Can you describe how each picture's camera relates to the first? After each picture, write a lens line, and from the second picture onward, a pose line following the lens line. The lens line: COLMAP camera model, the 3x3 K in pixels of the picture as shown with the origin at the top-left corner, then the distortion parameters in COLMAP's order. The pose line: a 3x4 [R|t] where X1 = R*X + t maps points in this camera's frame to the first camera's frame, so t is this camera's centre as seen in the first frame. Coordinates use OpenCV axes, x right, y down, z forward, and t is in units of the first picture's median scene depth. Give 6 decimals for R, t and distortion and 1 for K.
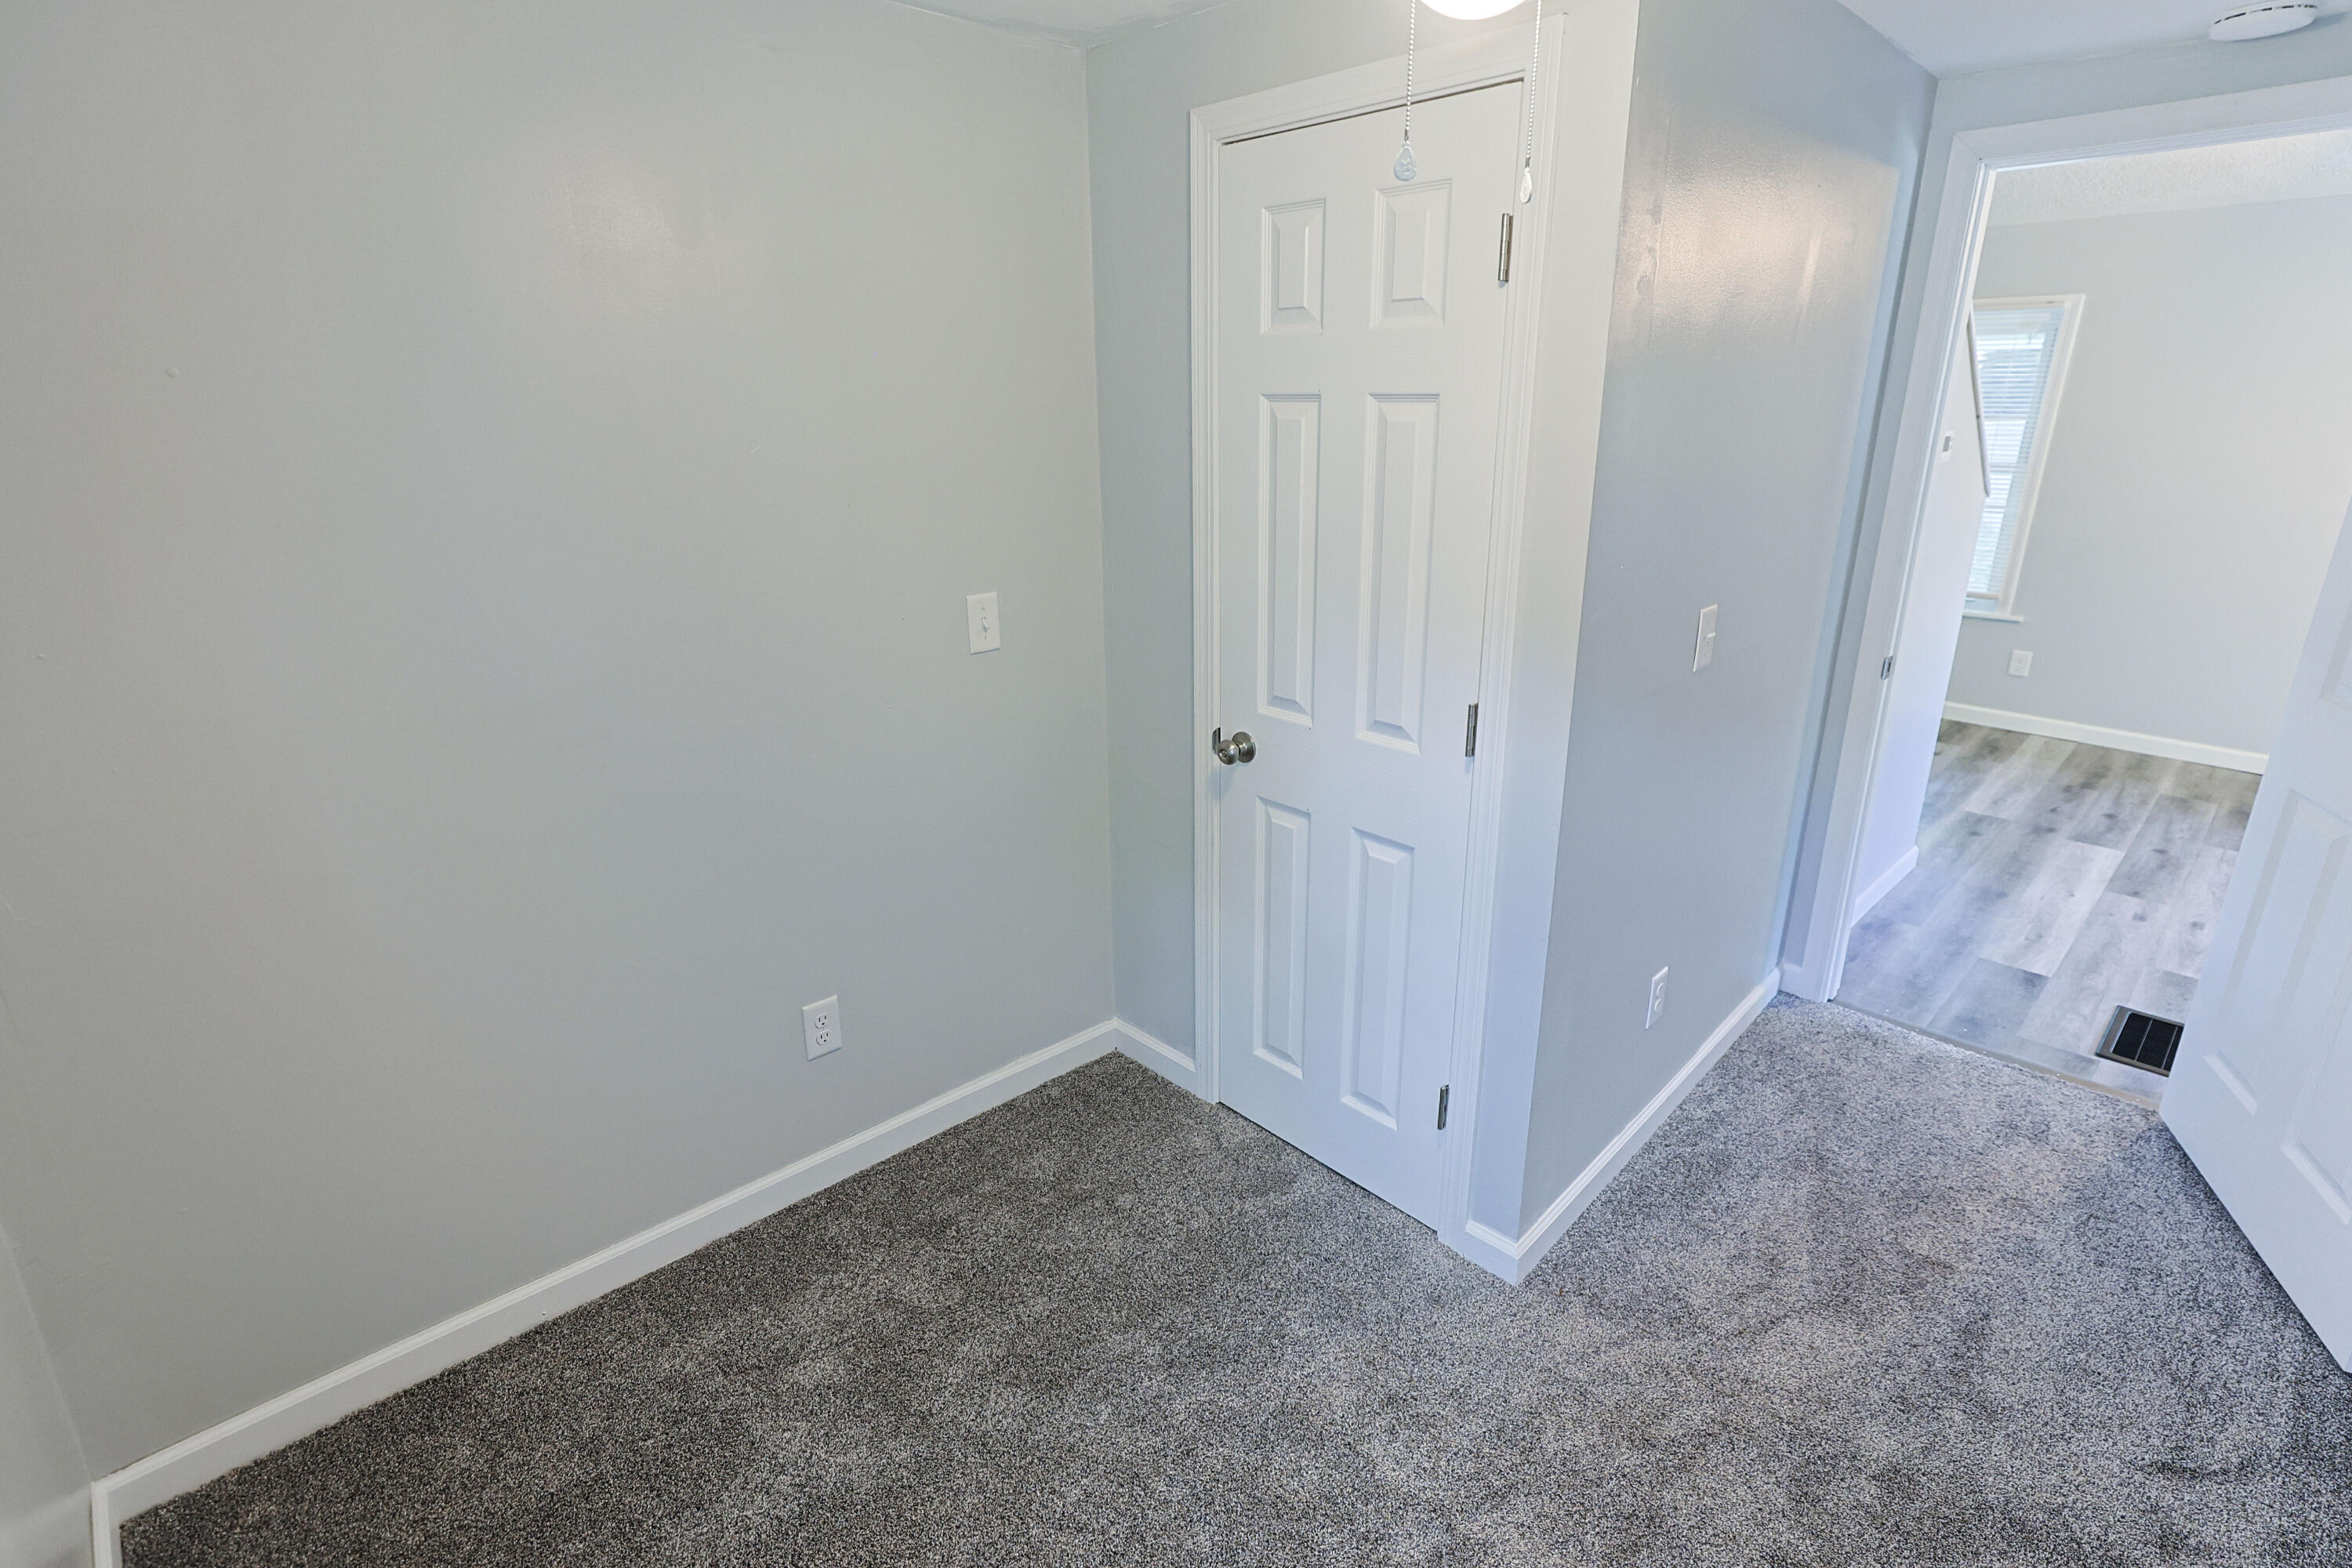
lens RADIAL K [[1158.7, 0, 1174.7], [0, 1158.7, 754.2], [0, 0, 1]] dist [-0.019552, 0.012306]
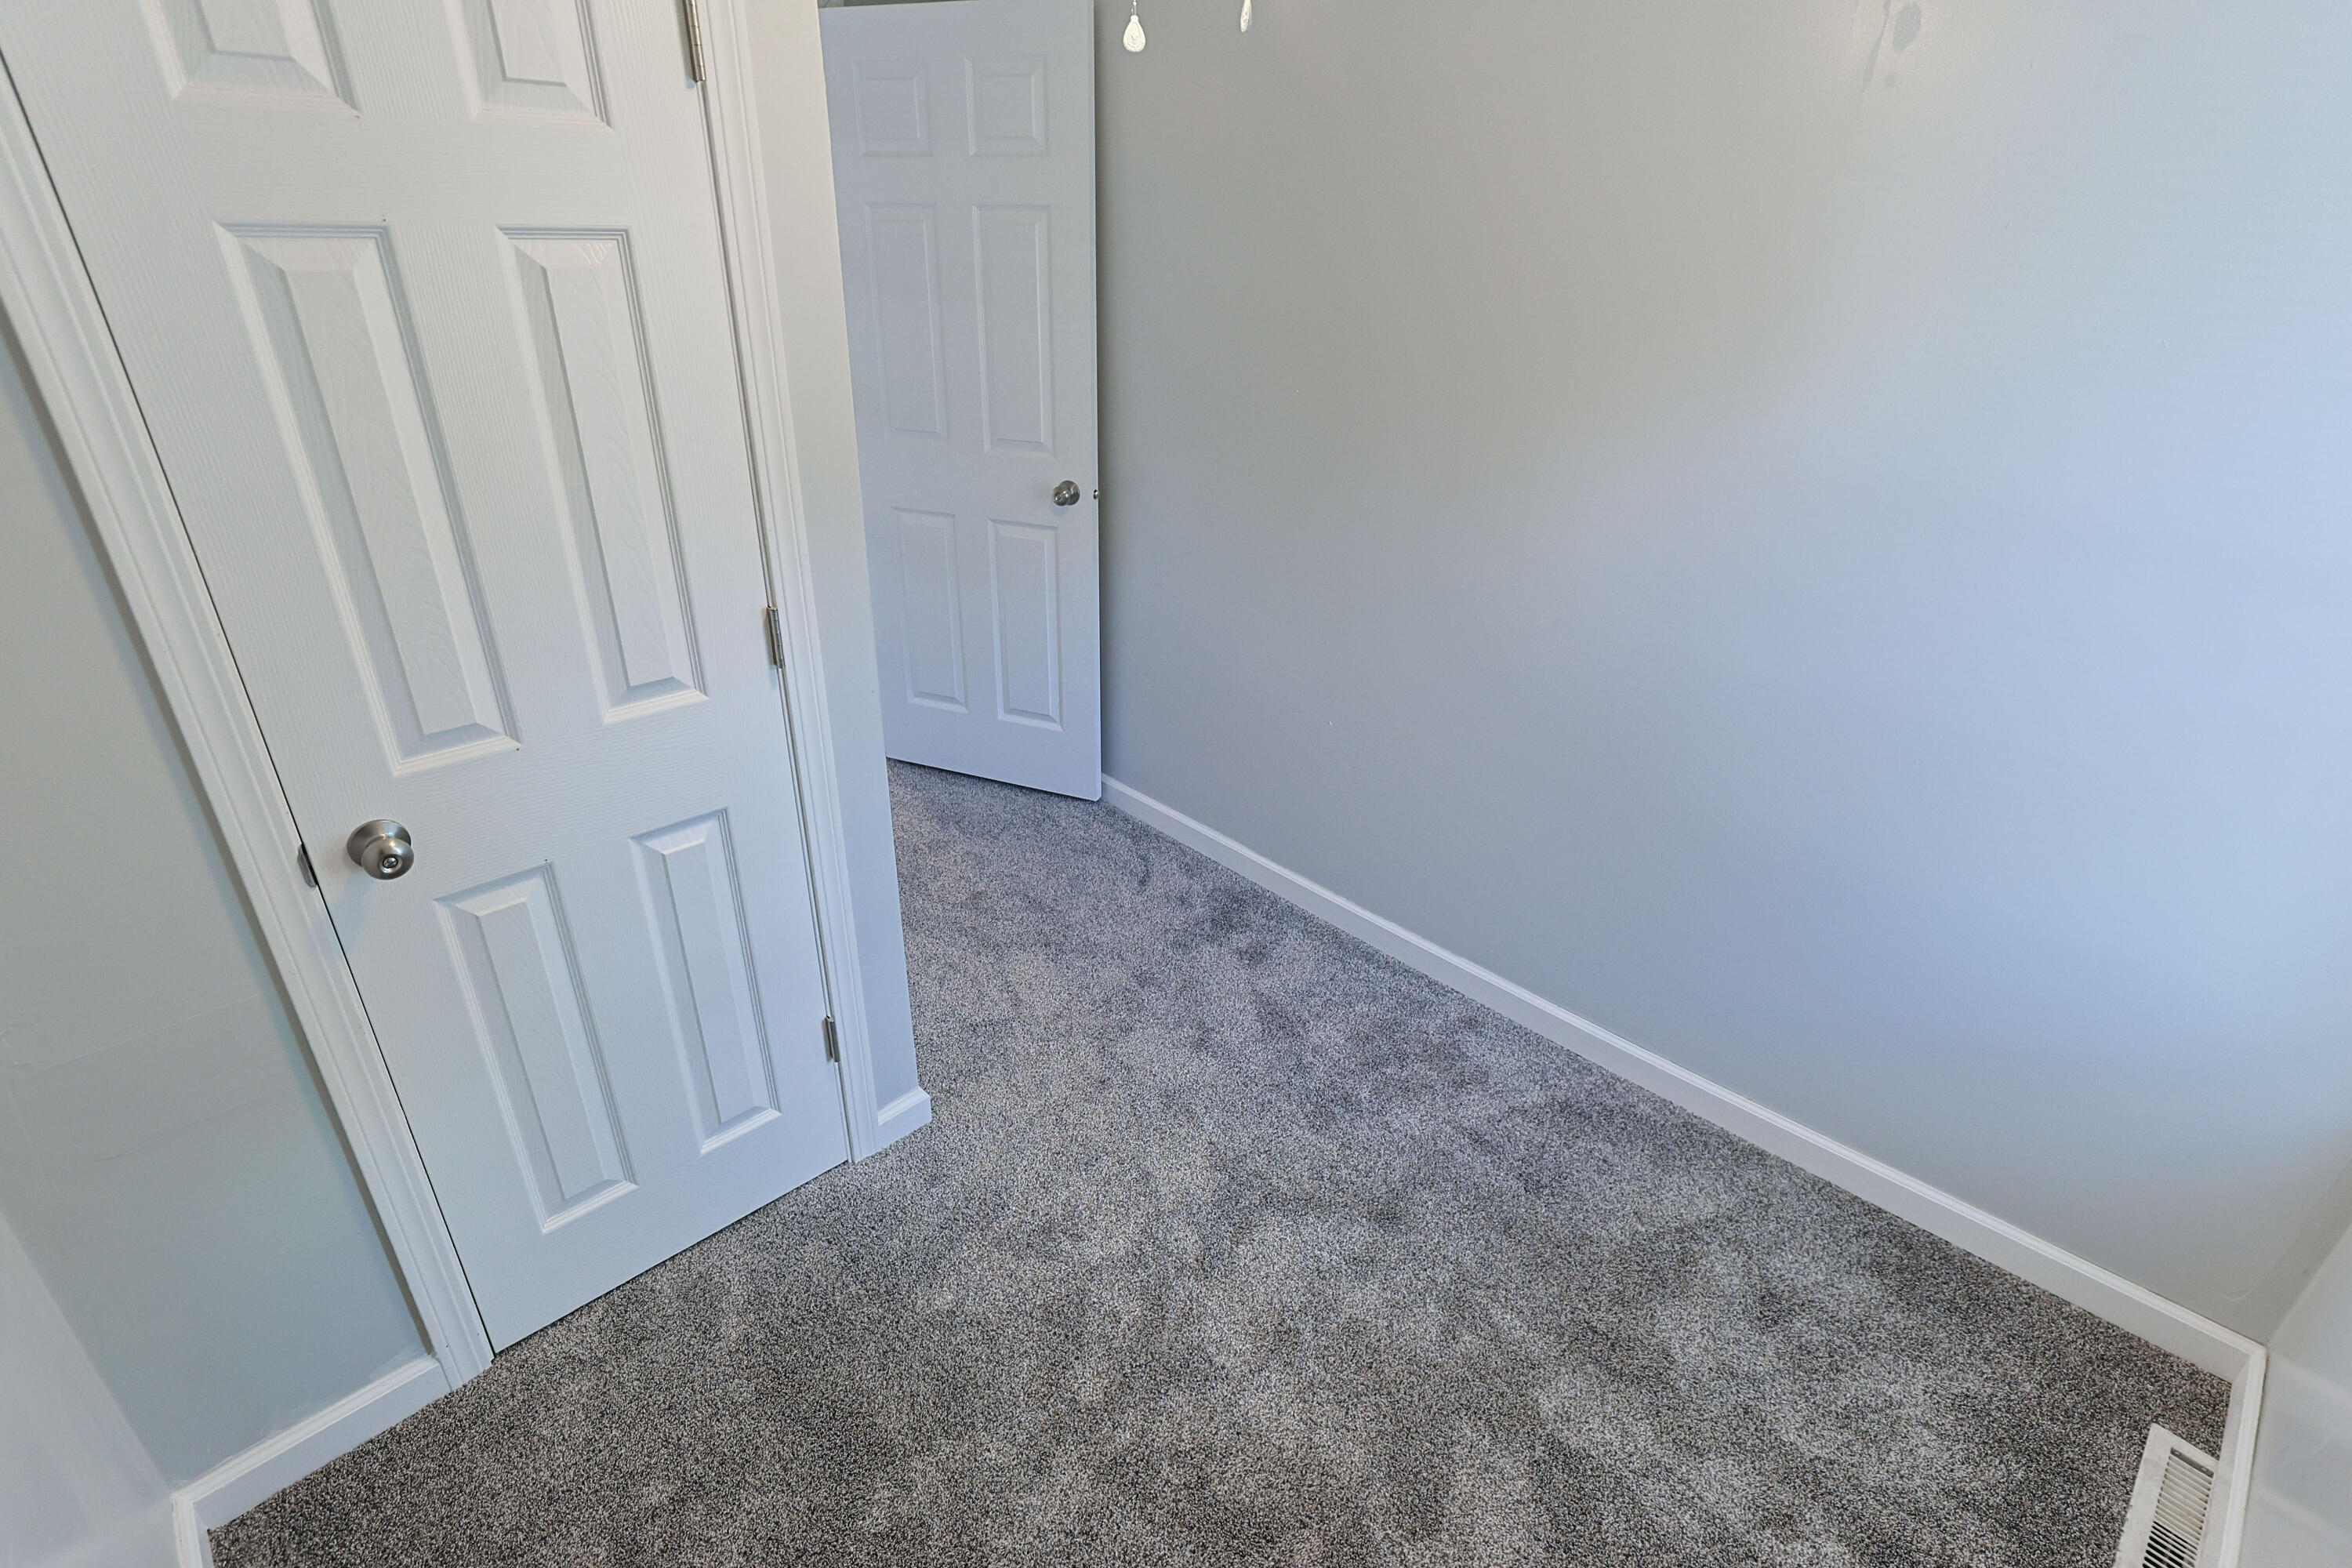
lens RADIAL K [[1136.2, 0, 1190.8], [0, 1136.2, 776.6], [0, 0, 1]] dist [-0.016852, 0.010031]
pose [[-0.020253, -0.433029, 0.901153, -0.500547], [0.279475, 0.862955, 0.420954, -0.179310], [-0.959939, 0.260375, 0.103544, 0.566675]]
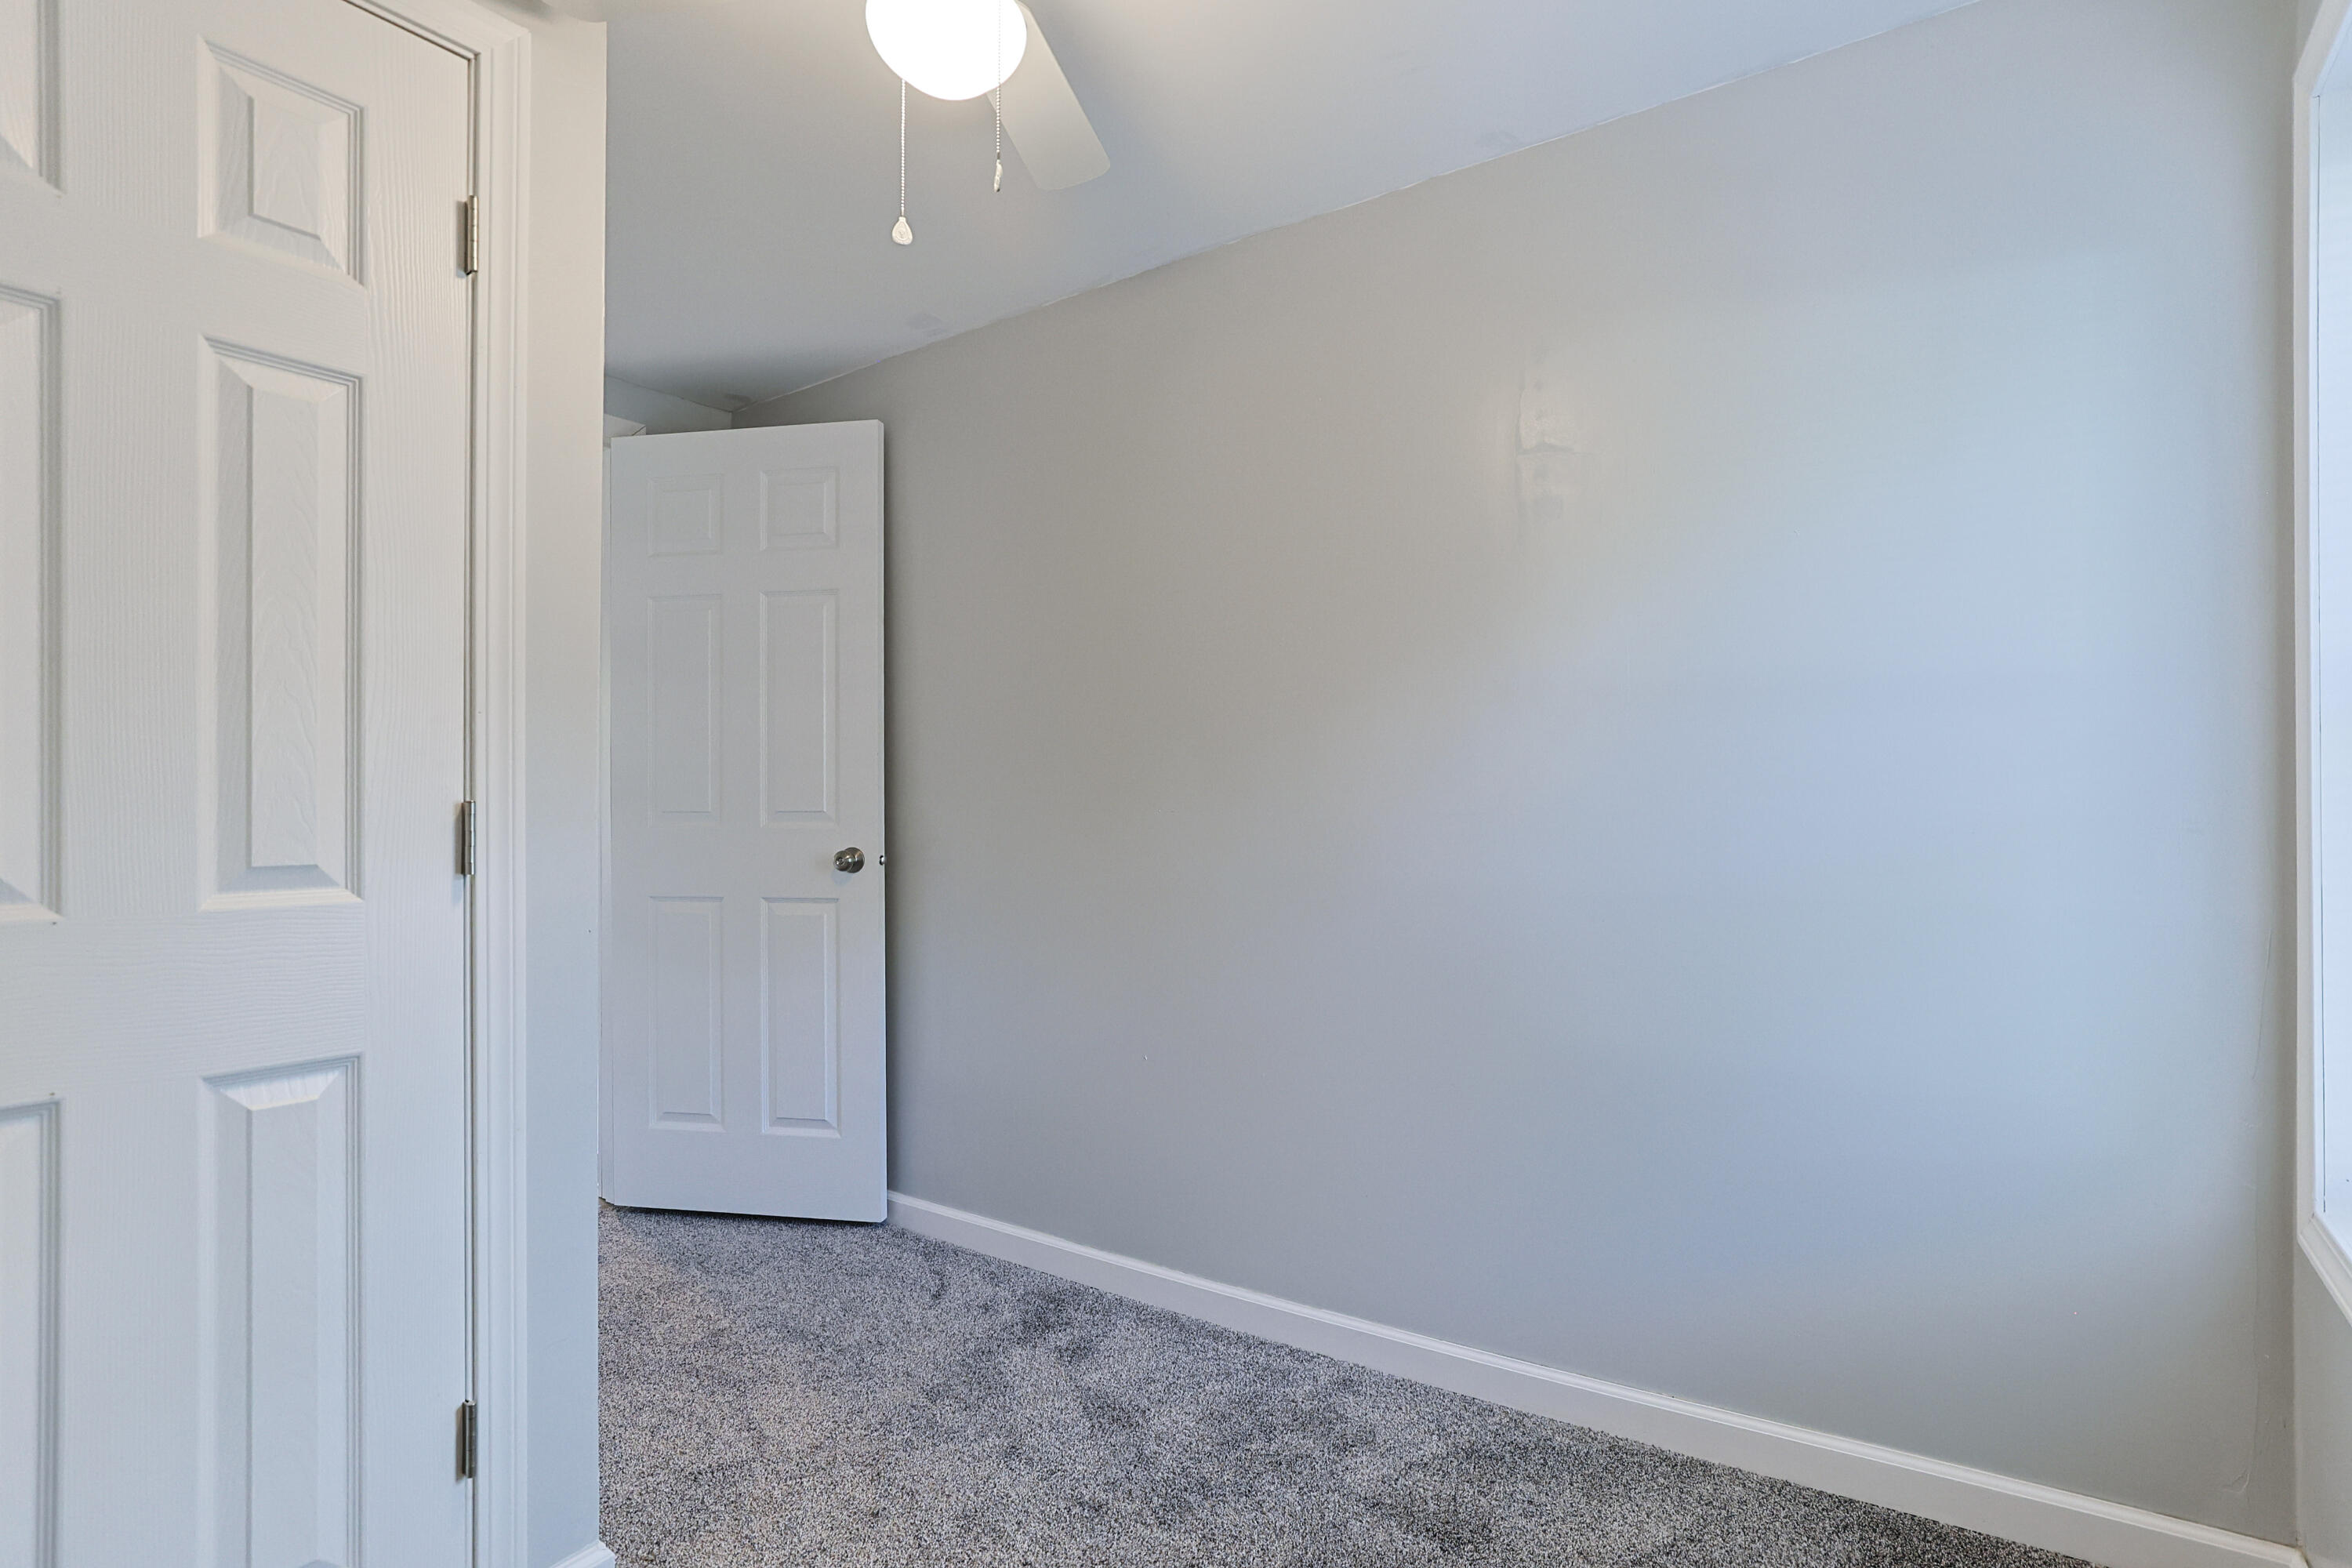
lens RADIAL K [[1158.7, 0, 1244.9], [0, 1158.7, 799.8], [0, 0, 1]] dist [-0.019552, 0.012306]
pose [[-0.231061, 0.020267, 0.972728, -0.504614], [0.304345, 0.951115, 0.052478, 0.060494], [-0.924113, 0.308171, -0.225933, 0.622958]]
